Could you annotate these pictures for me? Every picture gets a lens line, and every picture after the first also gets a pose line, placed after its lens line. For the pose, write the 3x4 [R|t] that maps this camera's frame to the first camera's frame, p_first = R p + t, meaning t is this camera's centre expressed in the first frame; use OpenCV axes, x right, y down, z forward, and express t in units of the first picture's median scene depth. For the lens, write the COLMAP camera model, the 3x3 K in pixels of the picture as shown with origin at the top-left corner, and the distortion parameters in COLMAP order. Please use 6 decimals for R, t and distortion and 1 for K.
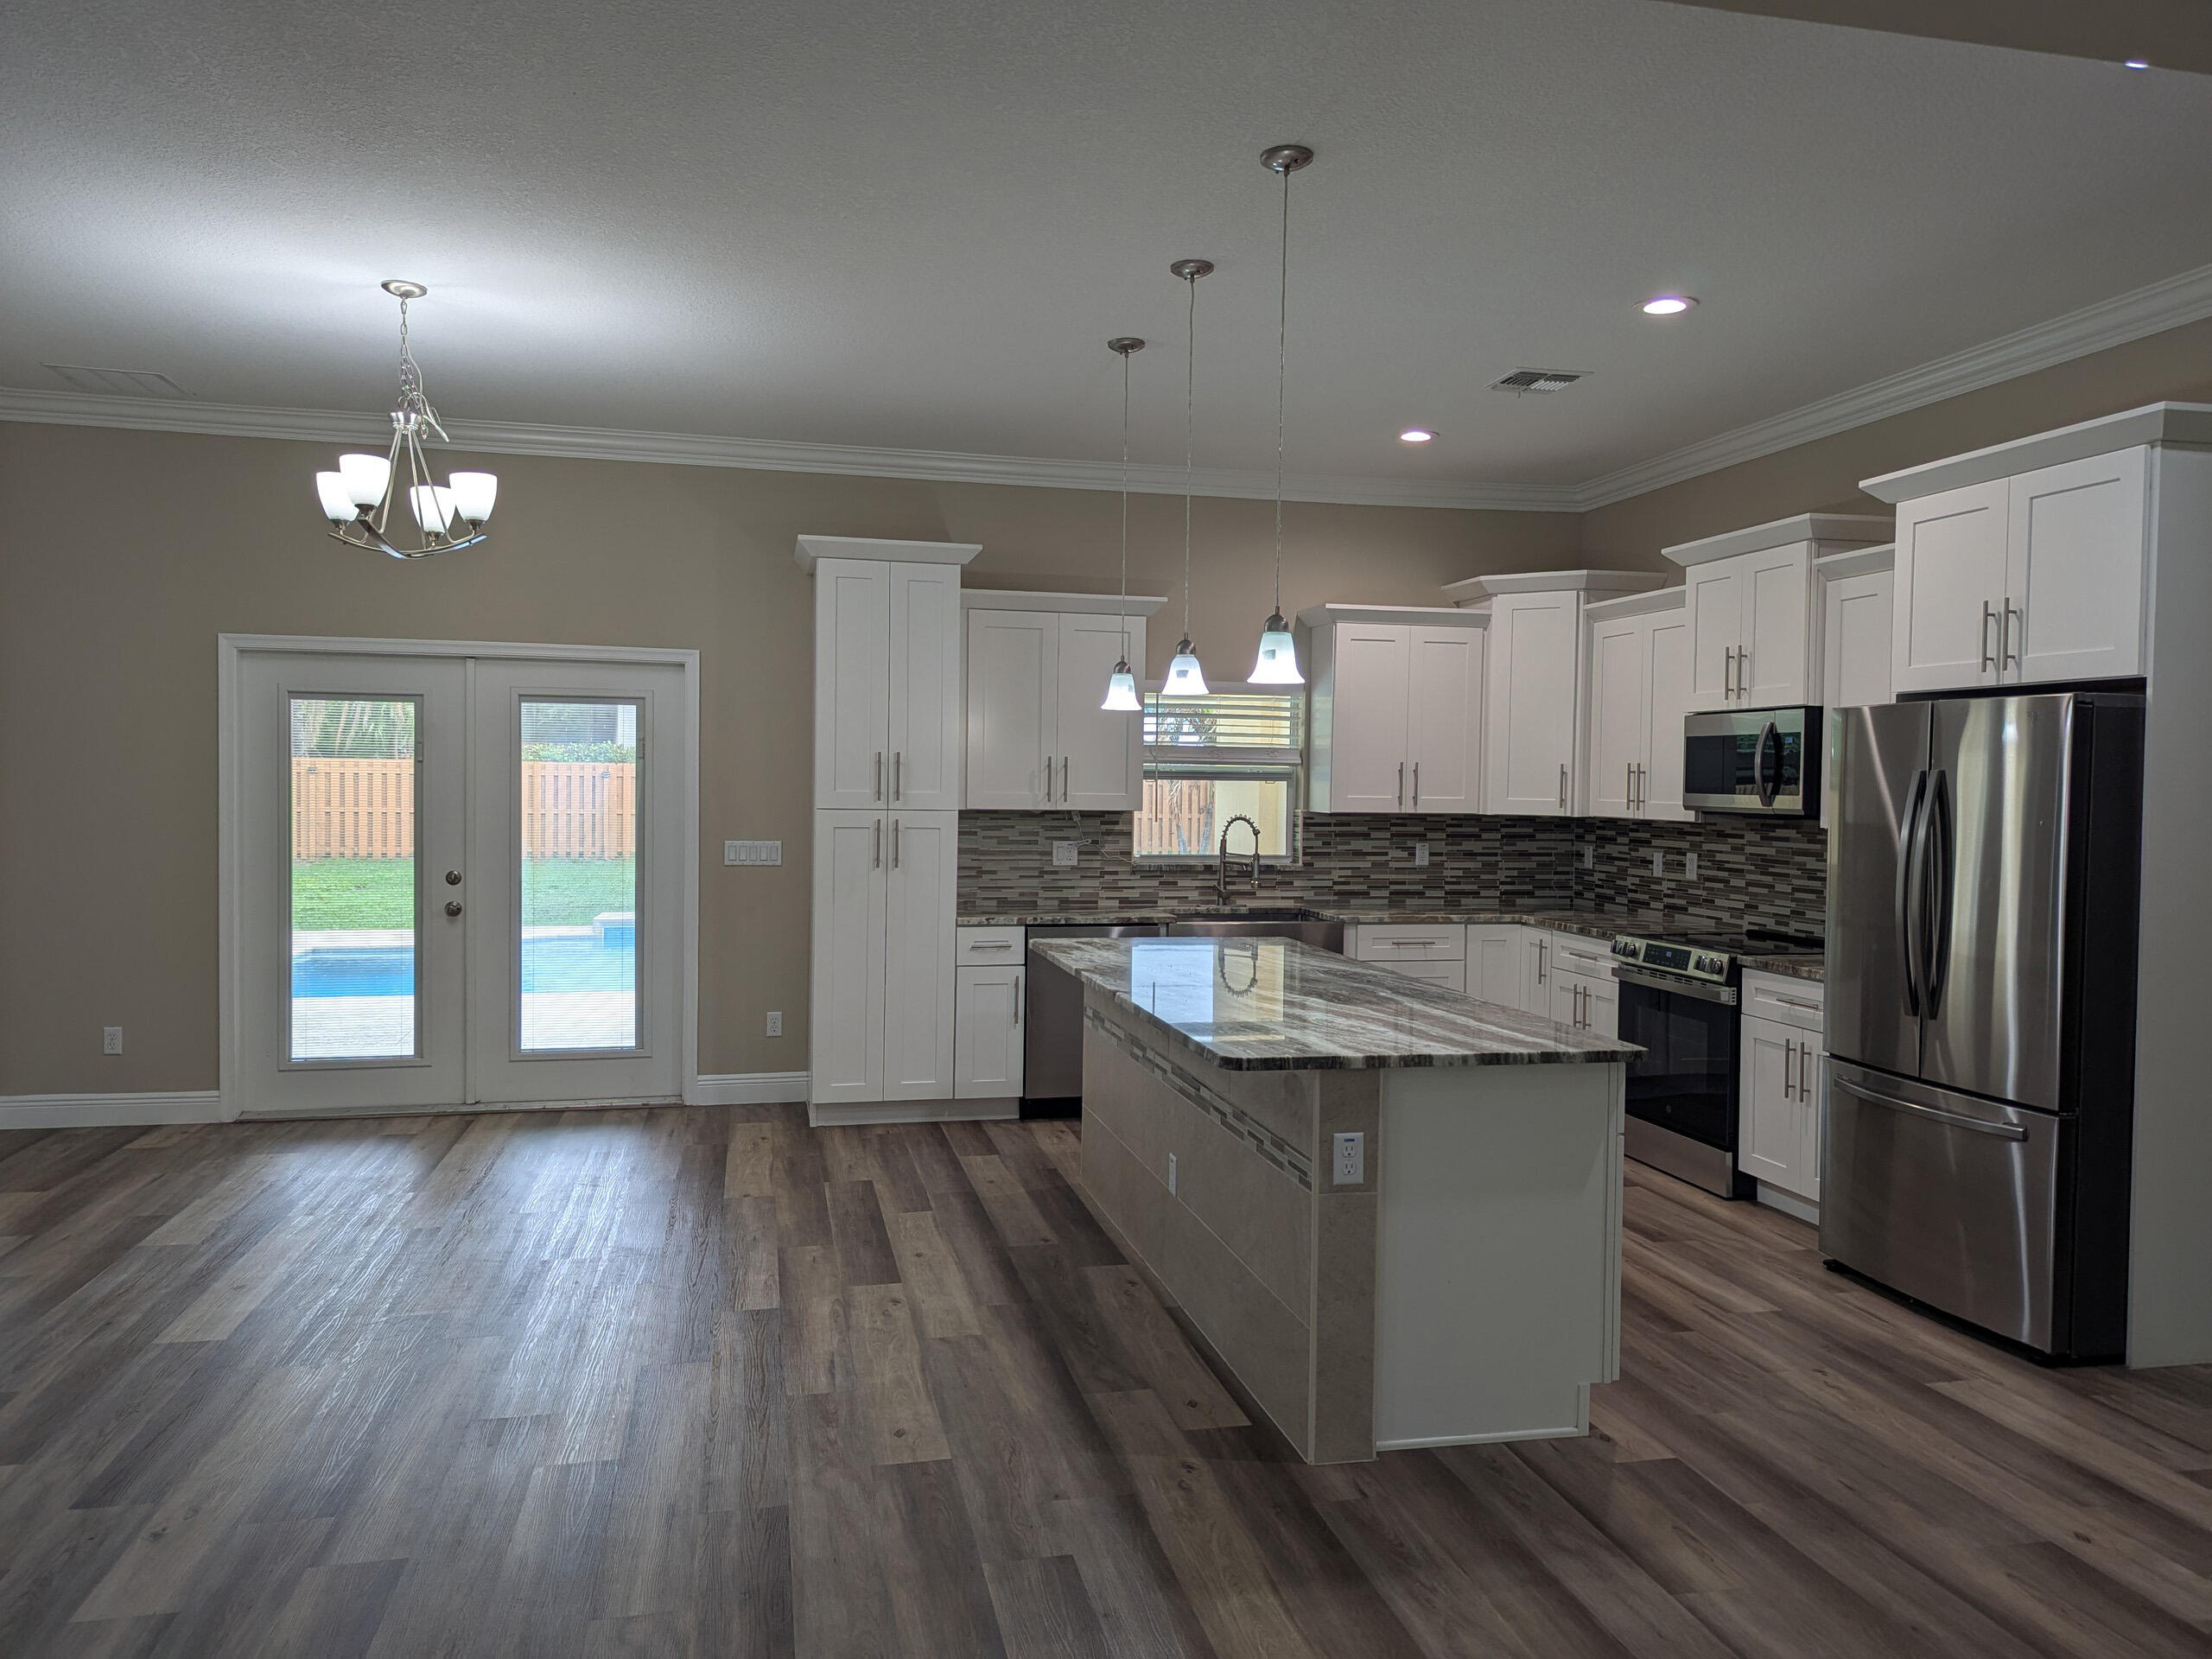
lens RADIAL K [[1577.3, 0, 1107.5], [0, 1577.3, 835.5], [0, 0, 1]] dist [0.039977, -0.042795]
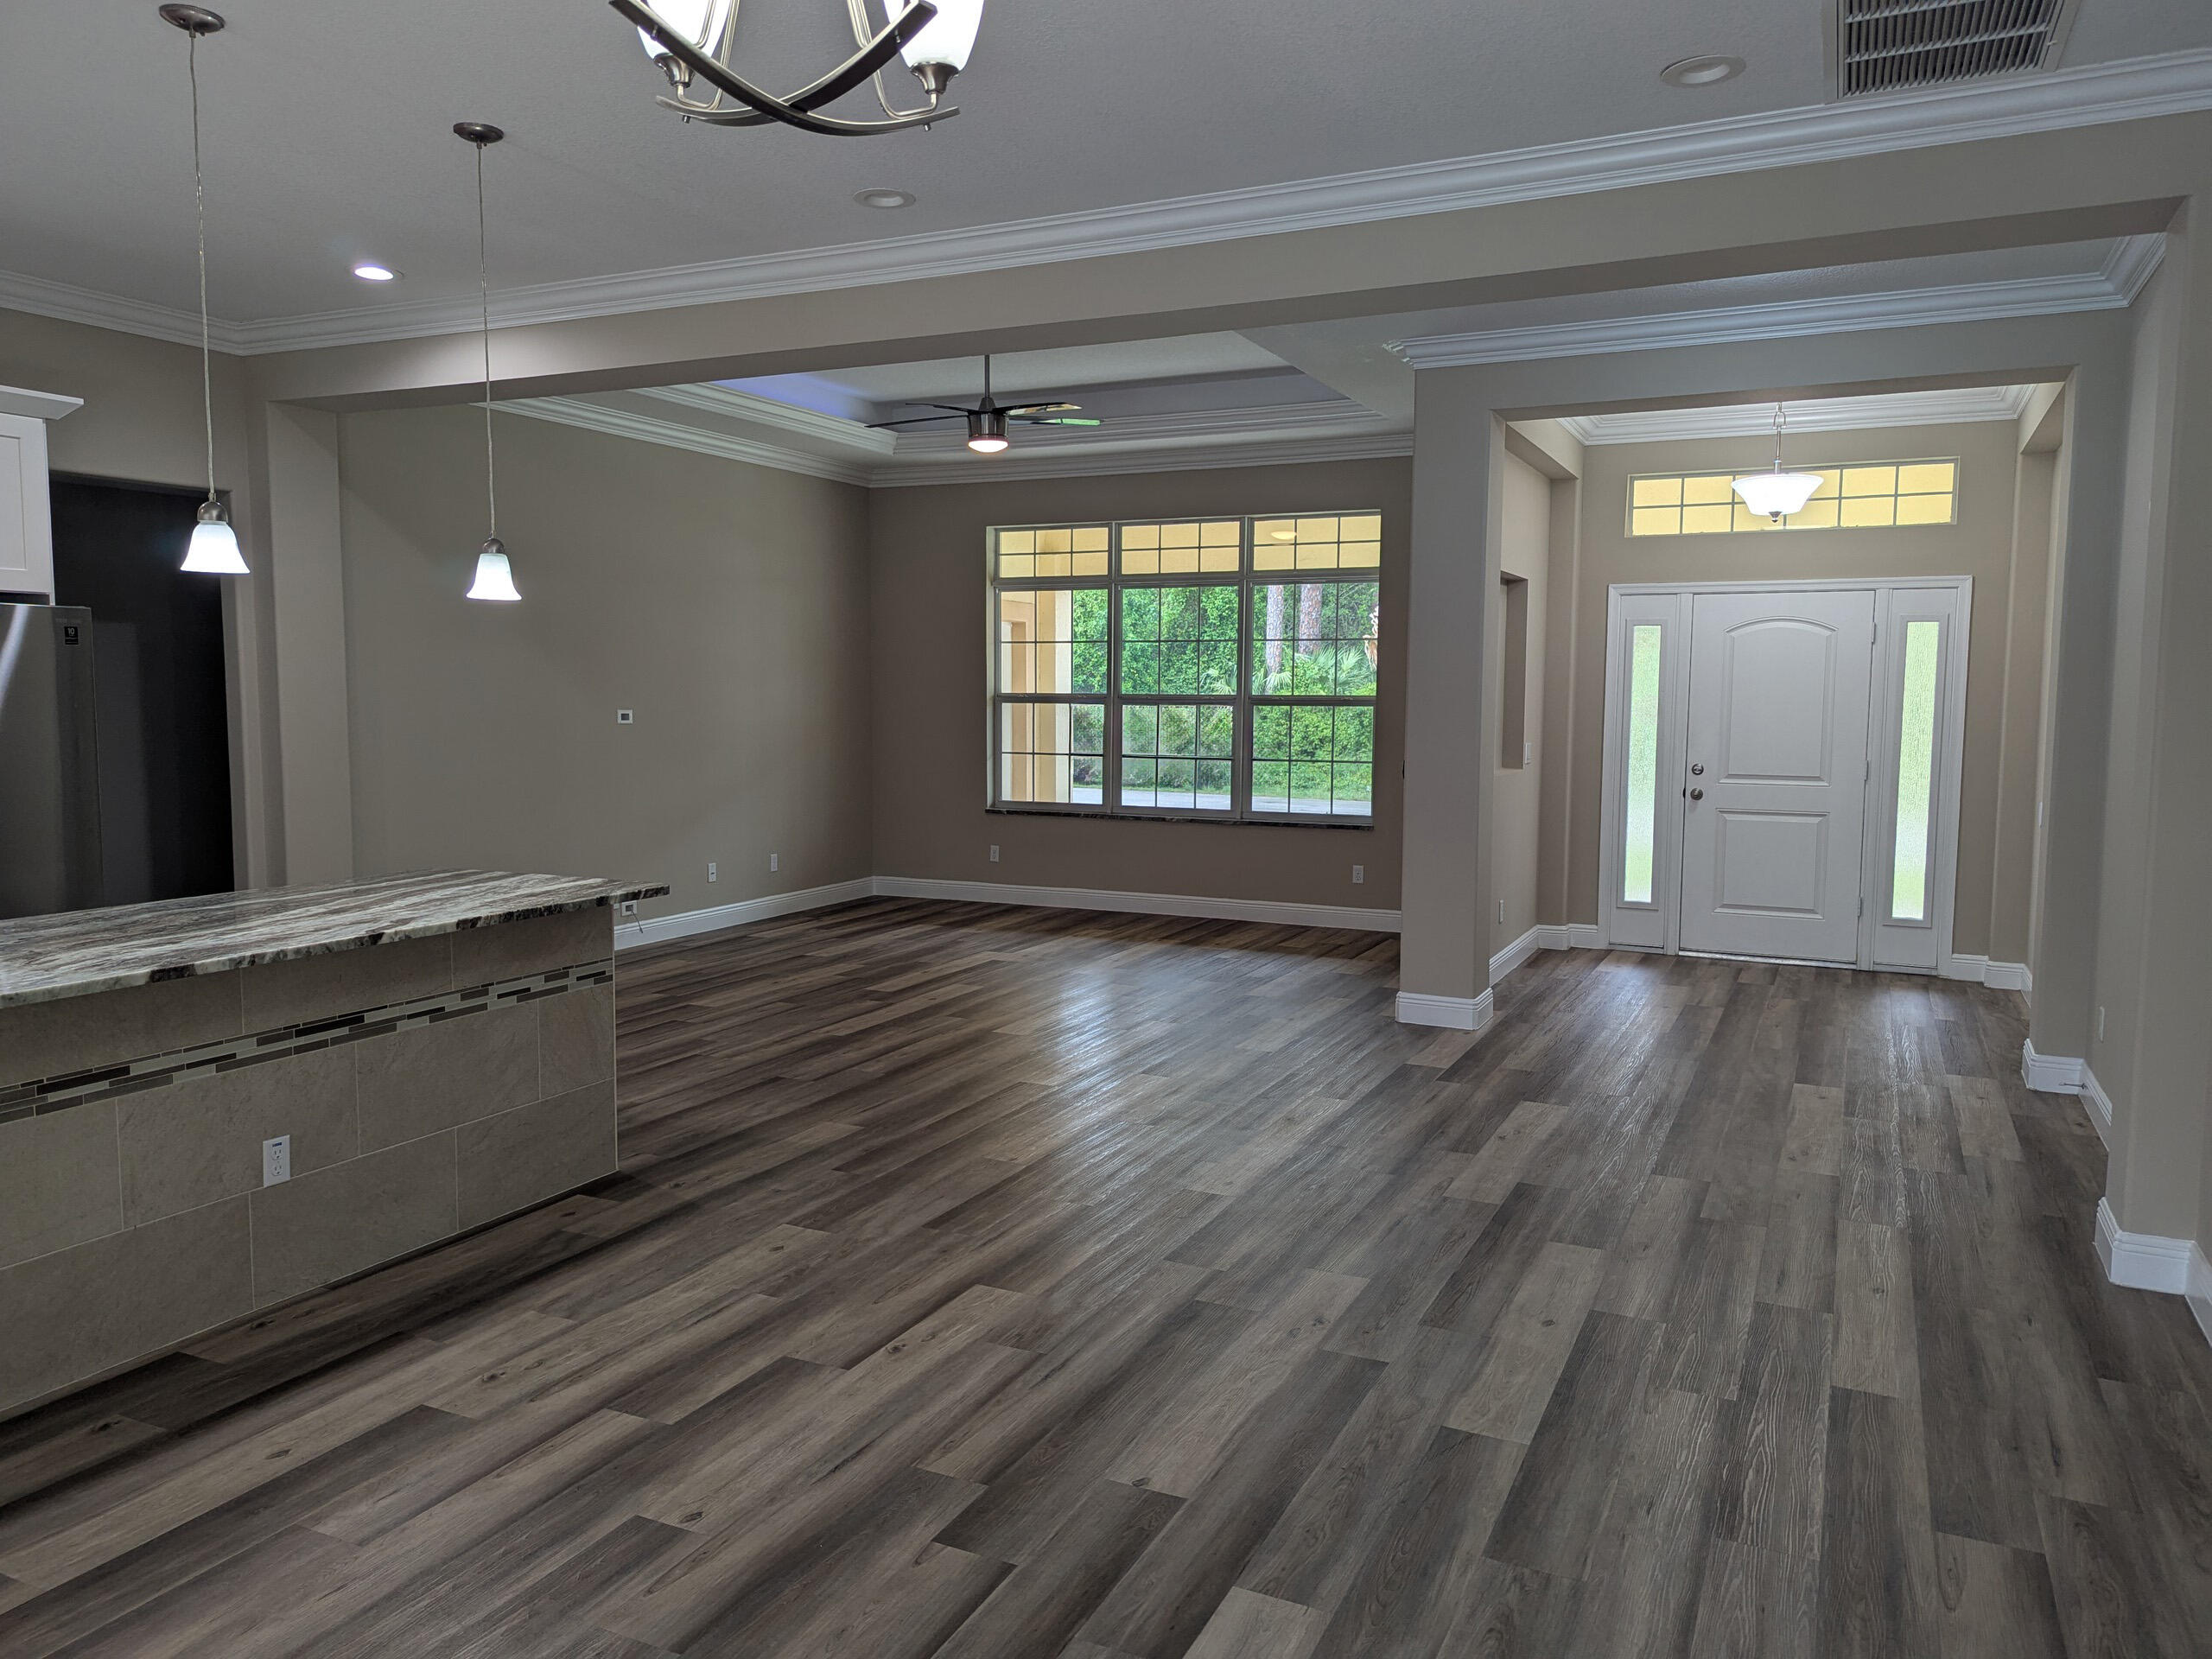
lens RADIAL K [[1577.3, 0, 1106.1], [0, 1577.3, 829.0], [0, 0, 1]] dist [0.039977, -0.042795]
pose [[-0.786275, -0.075998, 0.613185, -0.600275], [0.003317, 0.991873, 0.127186, -0.048354], [-0.617867, 0.102038, -0.779633, 1.018552]]
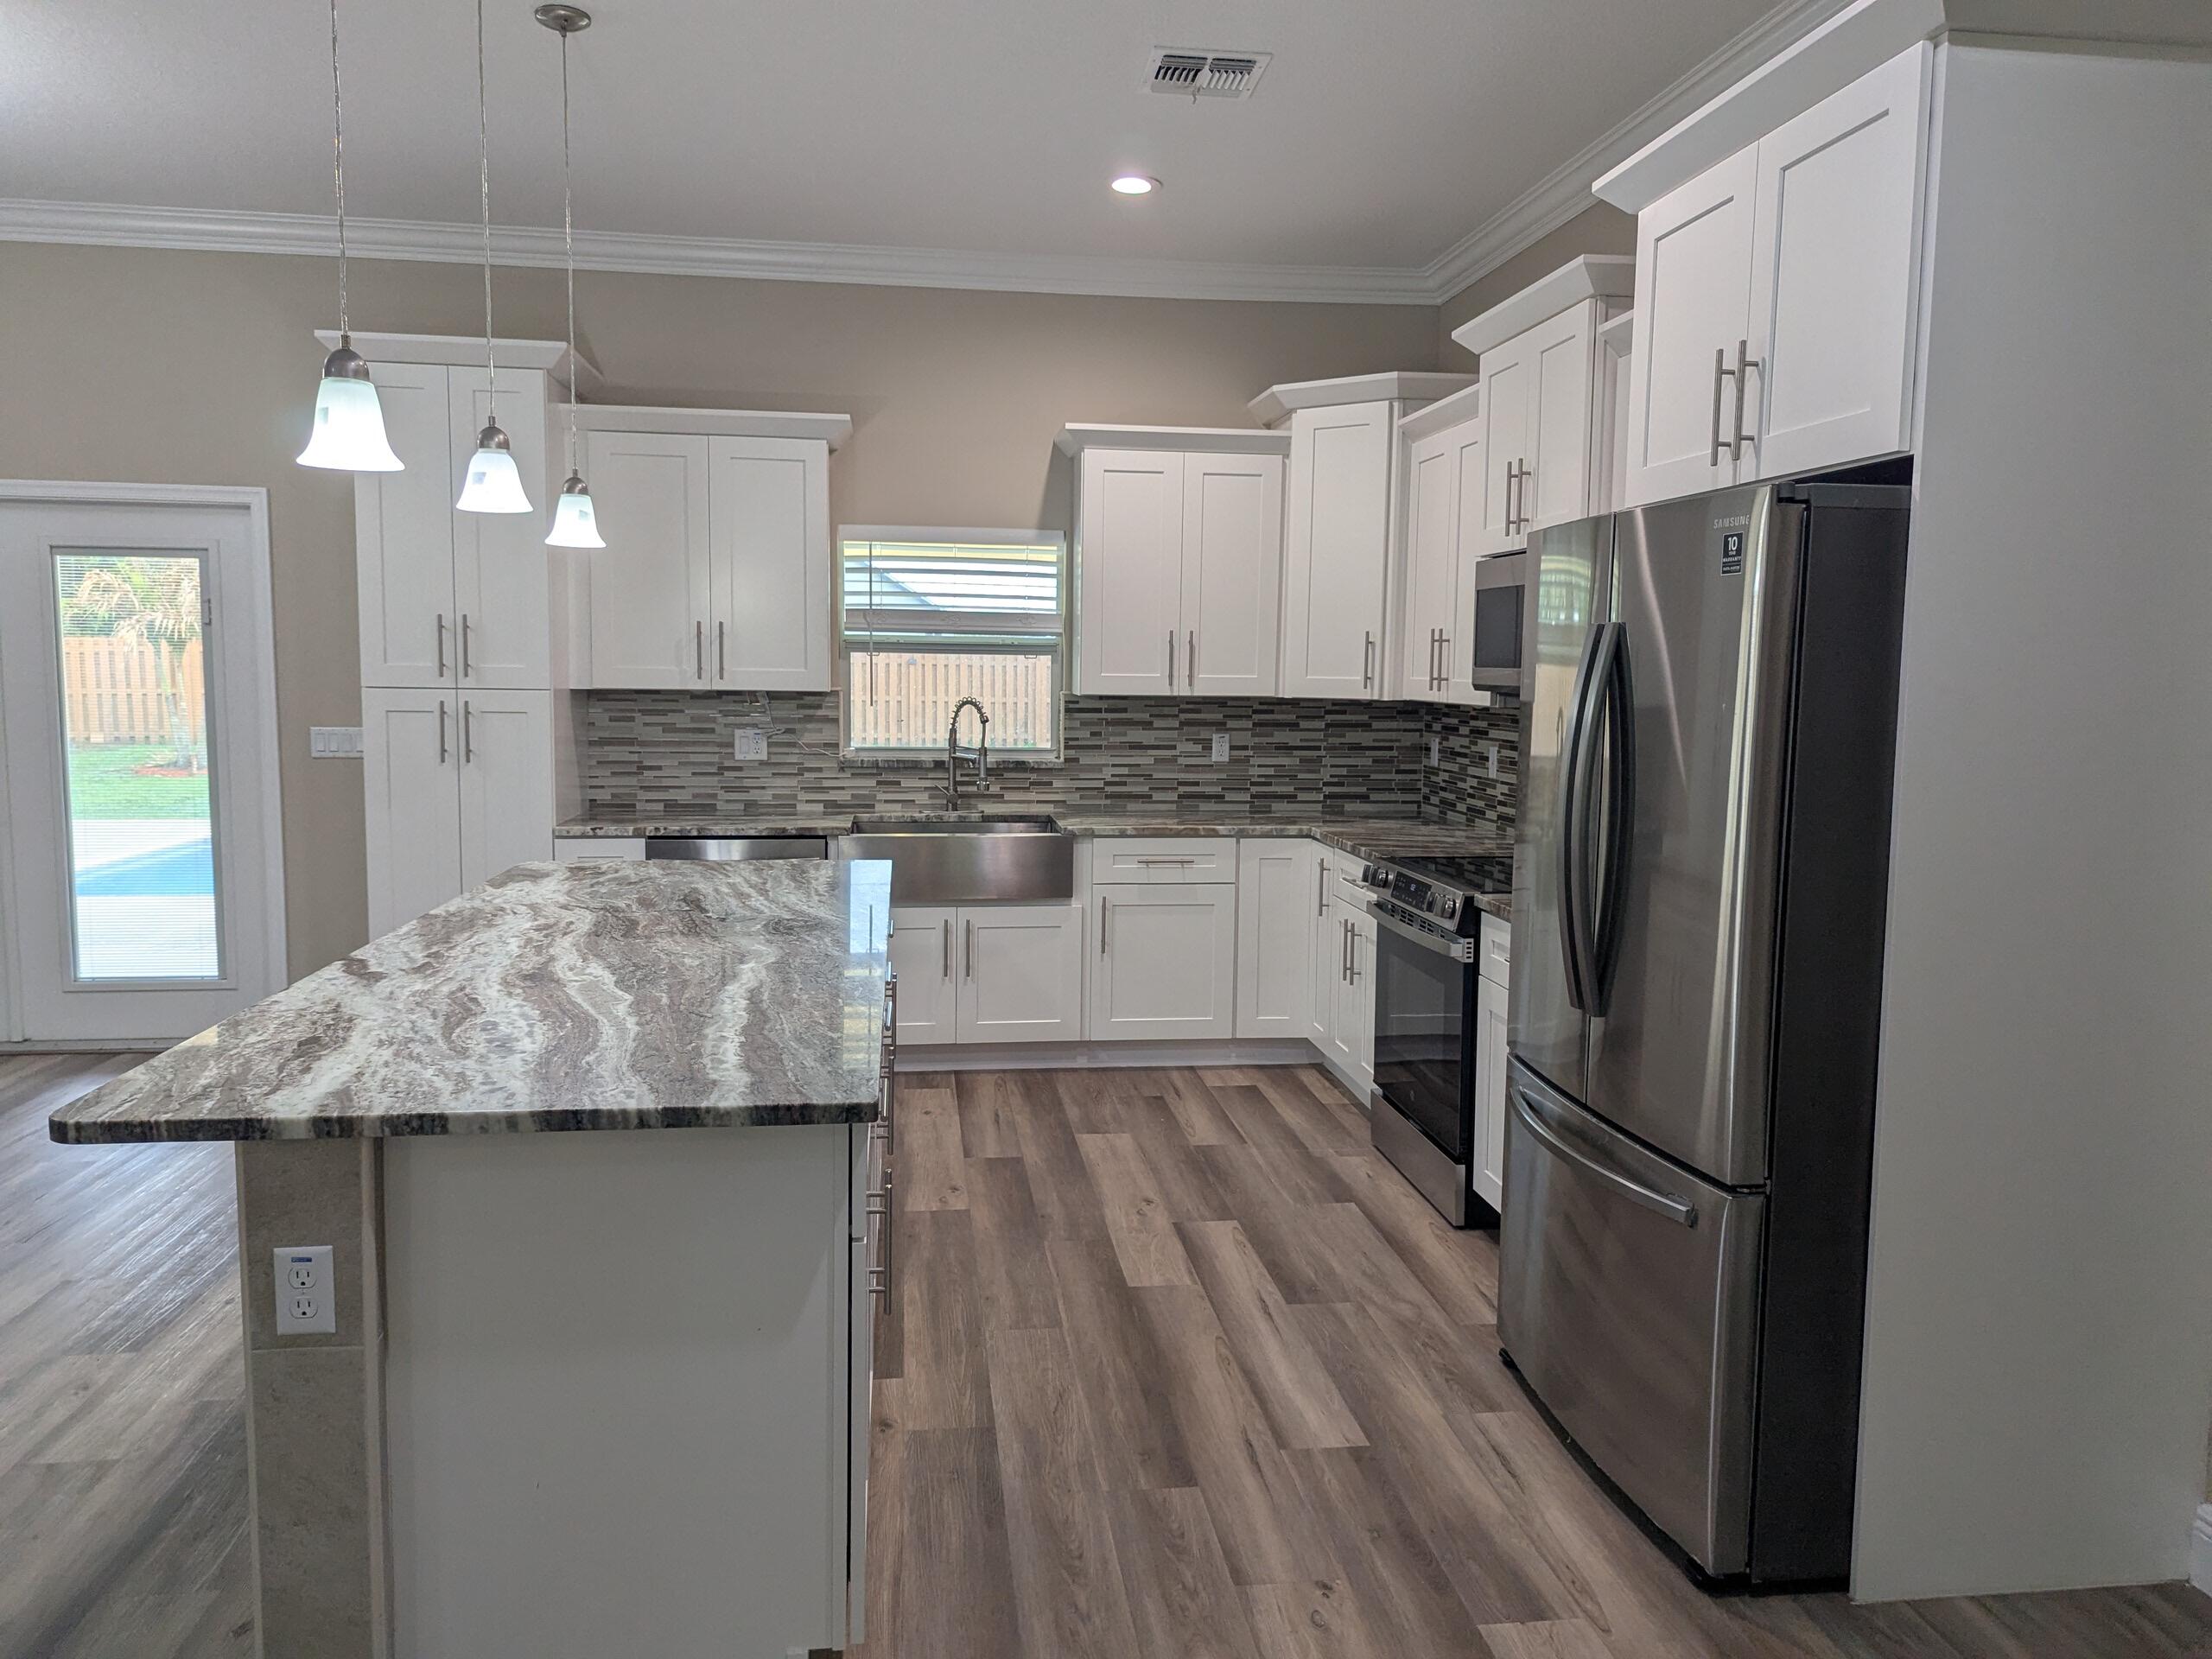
lens RADIAL K [[1577.3, 0, 1121.0], [0, 1577.3, 824.2], [0, 0, 1]] dist [0.039977, -0.042795]
pose [[0.996147, 0.008547, -0.087283, 0.280177], [-0.002873, 0.997886, 0.064926, -0.001269], [0.087653, -0.064425, 0.994066, 0.261972]]
